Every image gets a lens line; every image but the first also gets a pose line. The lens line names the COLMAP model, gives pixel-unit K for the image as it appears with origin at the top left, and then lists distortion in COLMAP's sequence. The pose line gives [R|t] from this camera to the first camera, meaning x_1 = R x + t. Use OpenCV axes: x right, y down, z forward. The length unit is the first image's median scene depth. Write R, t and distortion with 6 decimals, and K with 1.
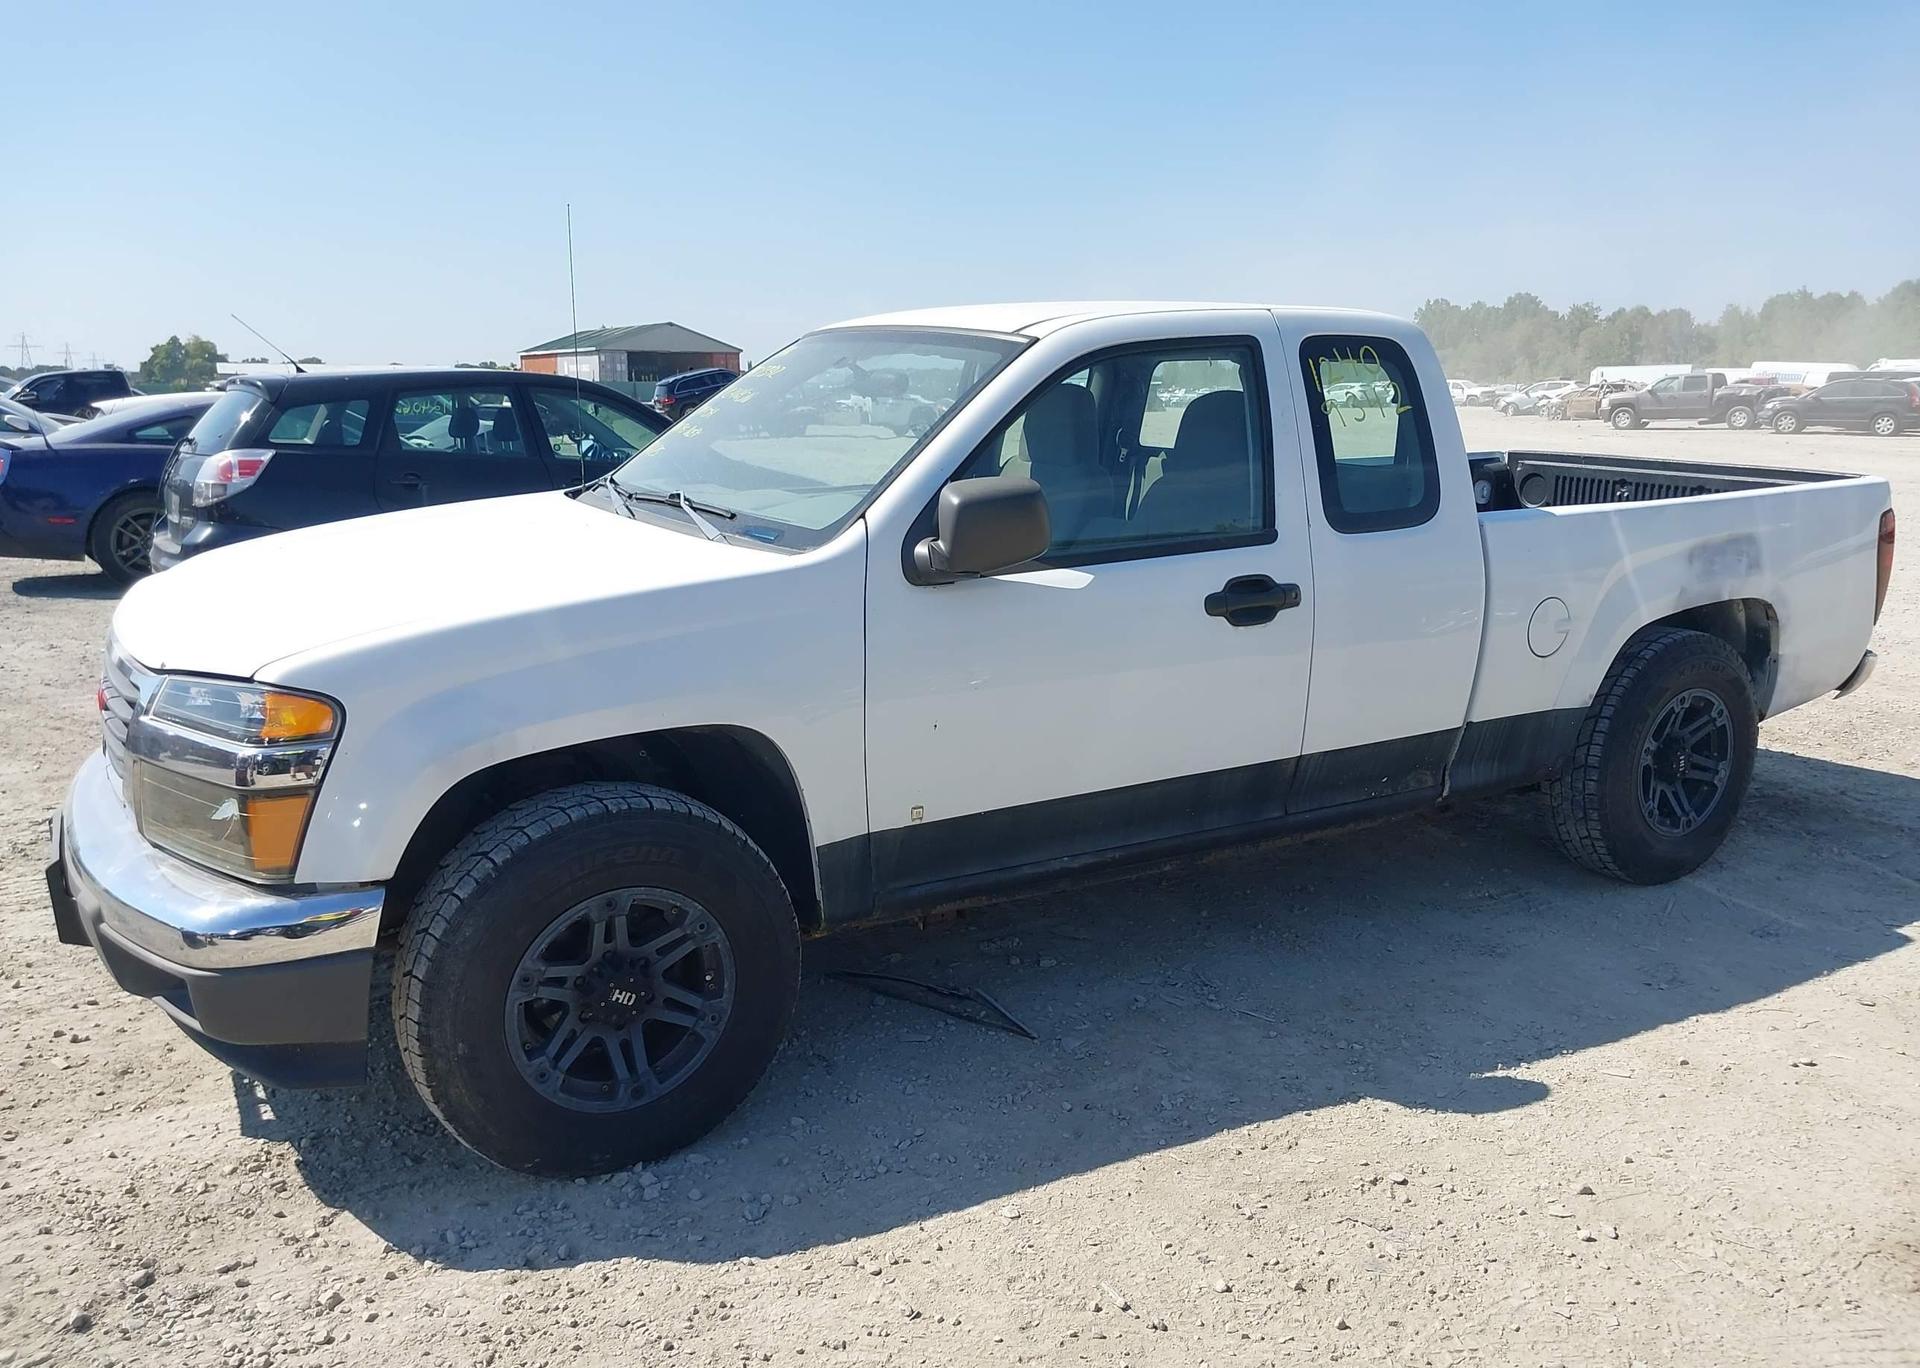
lens RADIAL K [[1520.9, 0, 963.2], [0, 1520.9, 694.7], [0, 0, 1]] dist [0.022170, -0.029810]
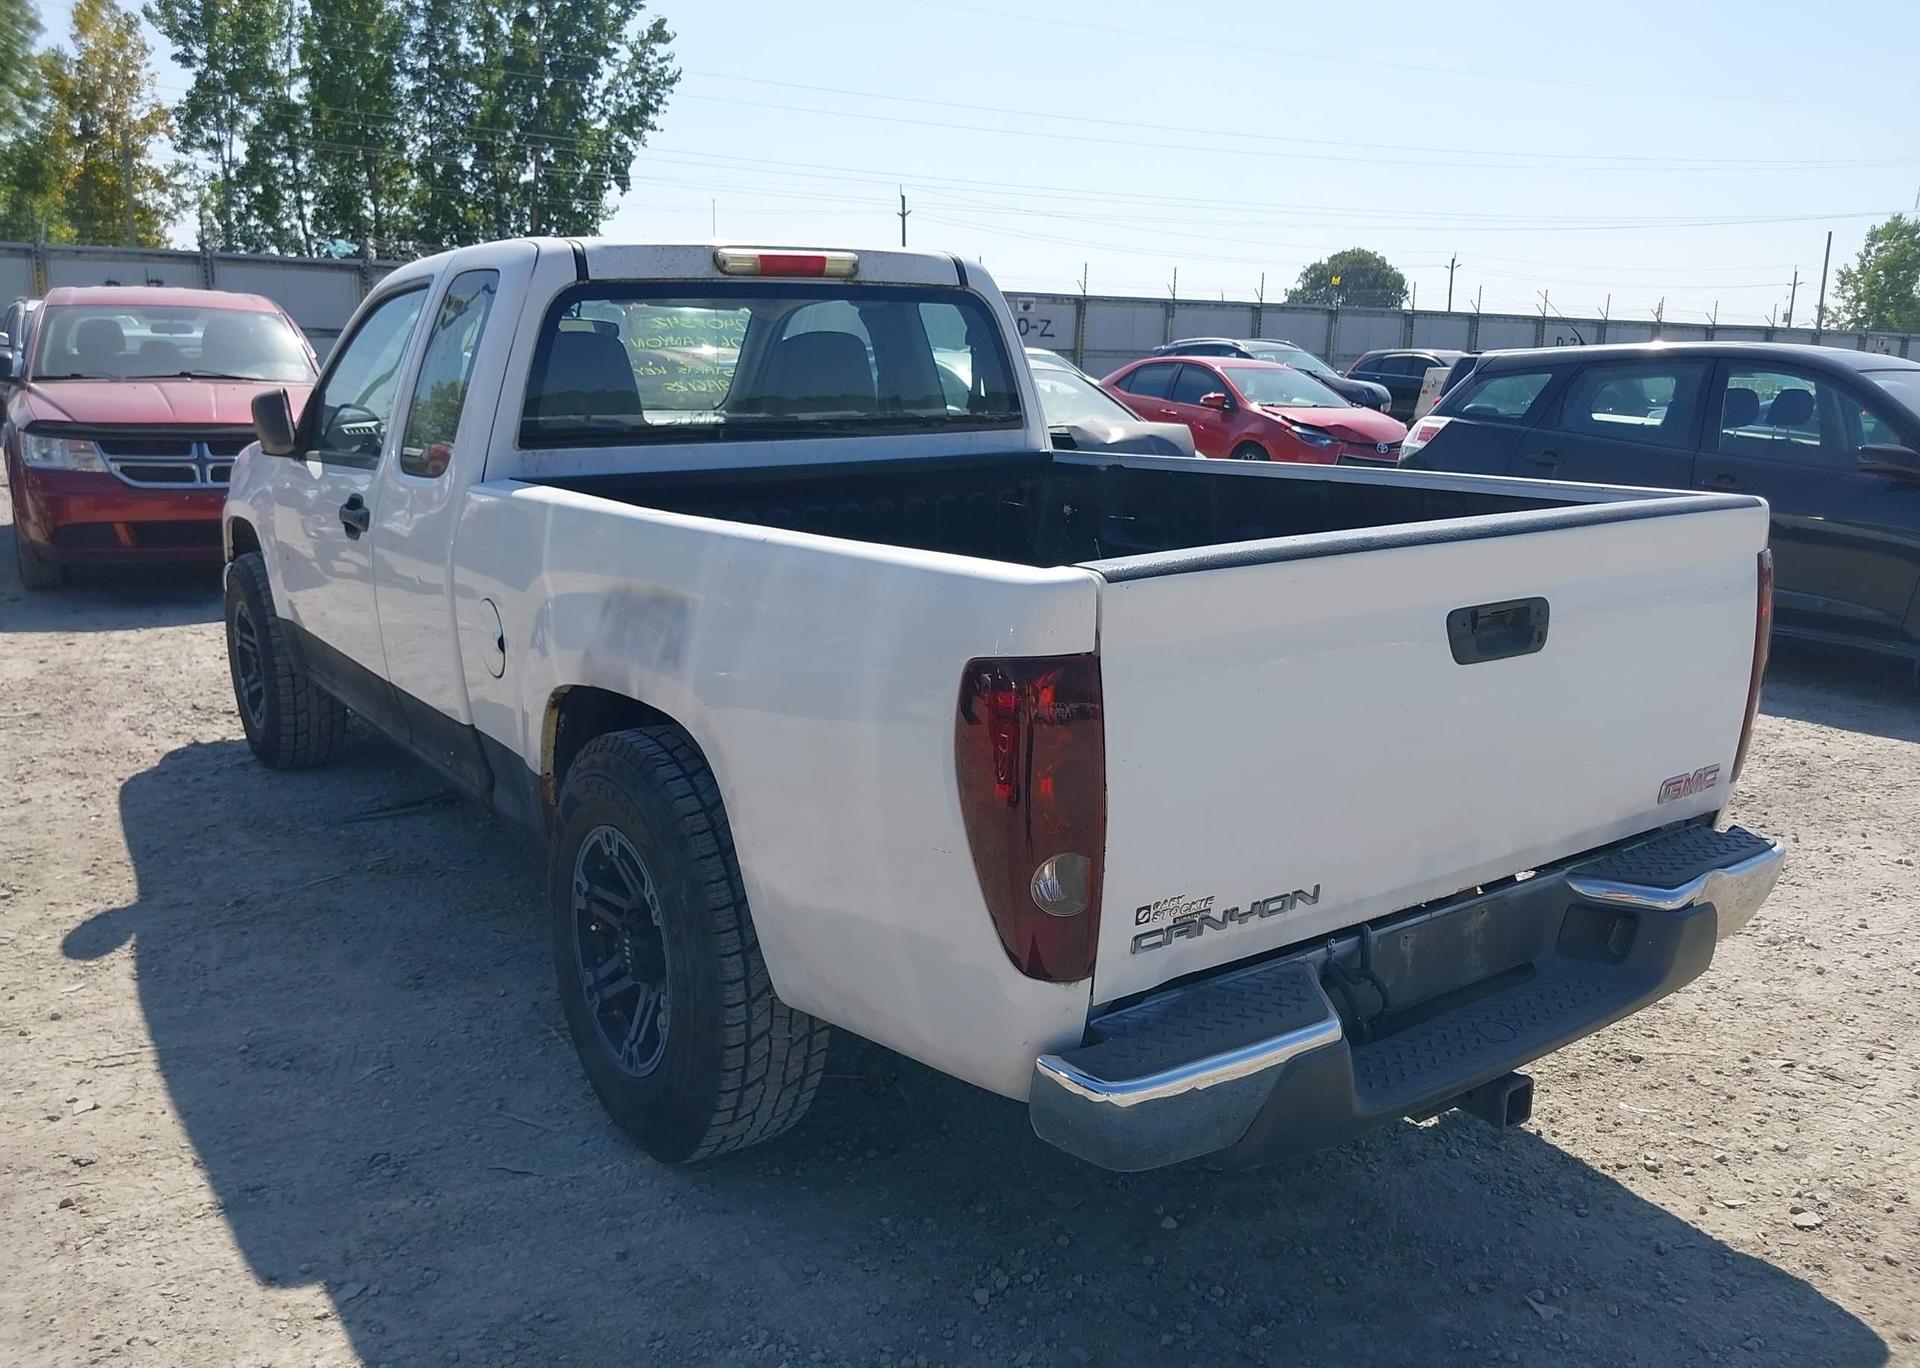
lens RADIAL K [[1520.9, 0, 963.9], [0, 1520.9, 695.3], [0, 0, 1]] dist [0.022170, -0.029810]
pose [[0.080434, 0.219511, -0.972289, 1.208879], [-0.218037, 0.955700, 0.197729, -0.230428], [0.972620, 0.196090, 0.124732, 1.196784]]
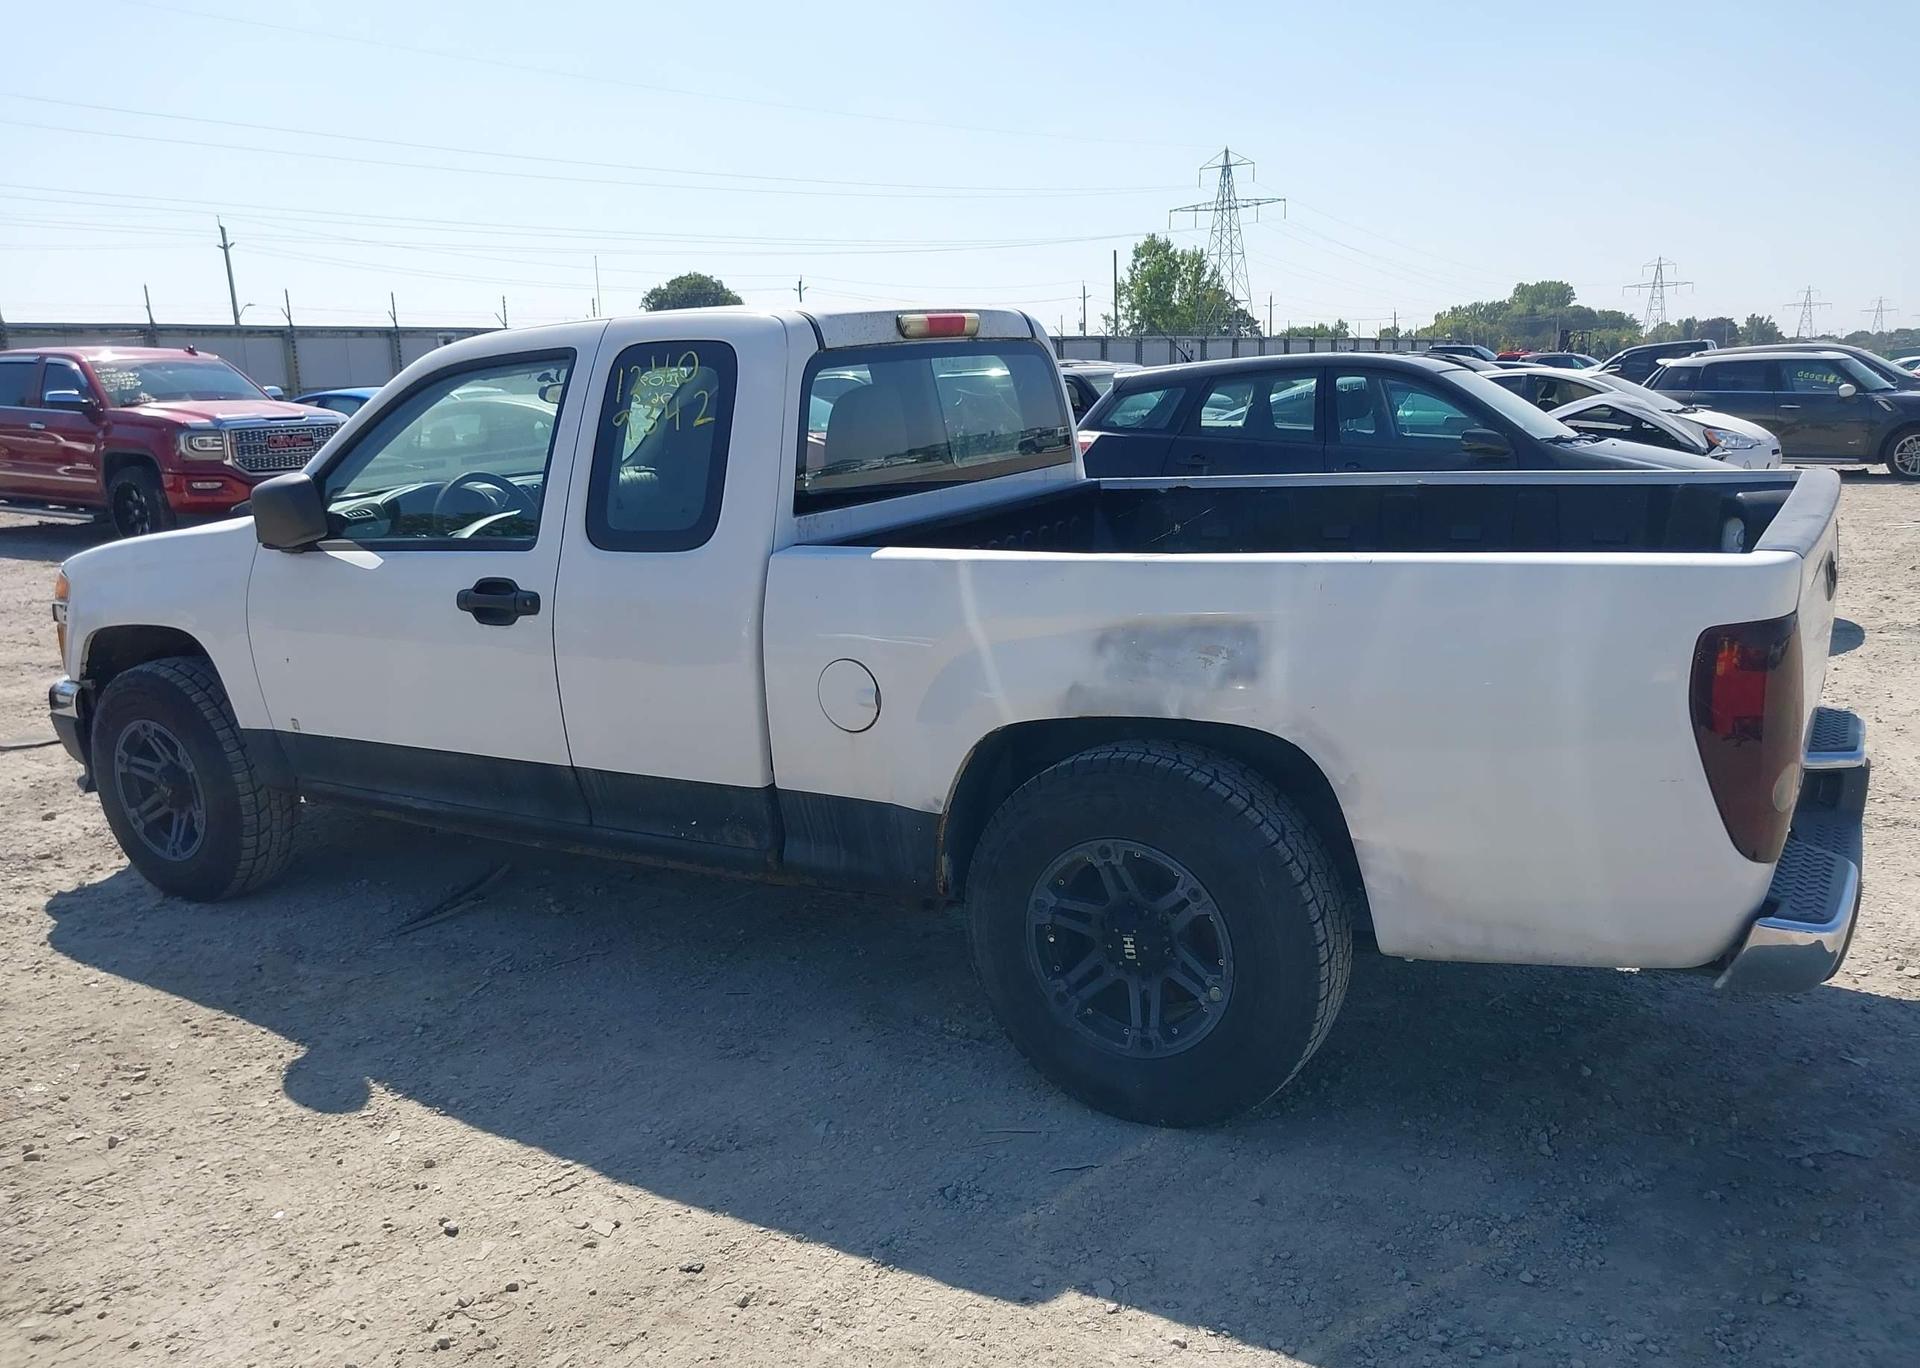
lens RADIAL K [[1520.9, 0, 955.3], [0, 1520.9, 676.7], [0, 0, 1]] dist [0.022170, -0.029810]
pose [[0.473354, 0.157692, -0.866643, 1.150517], [-0.146199, 0.984265, 0.099241, -0.147596], [0.868655, 0.079726, 0.488960, 0.692420]]
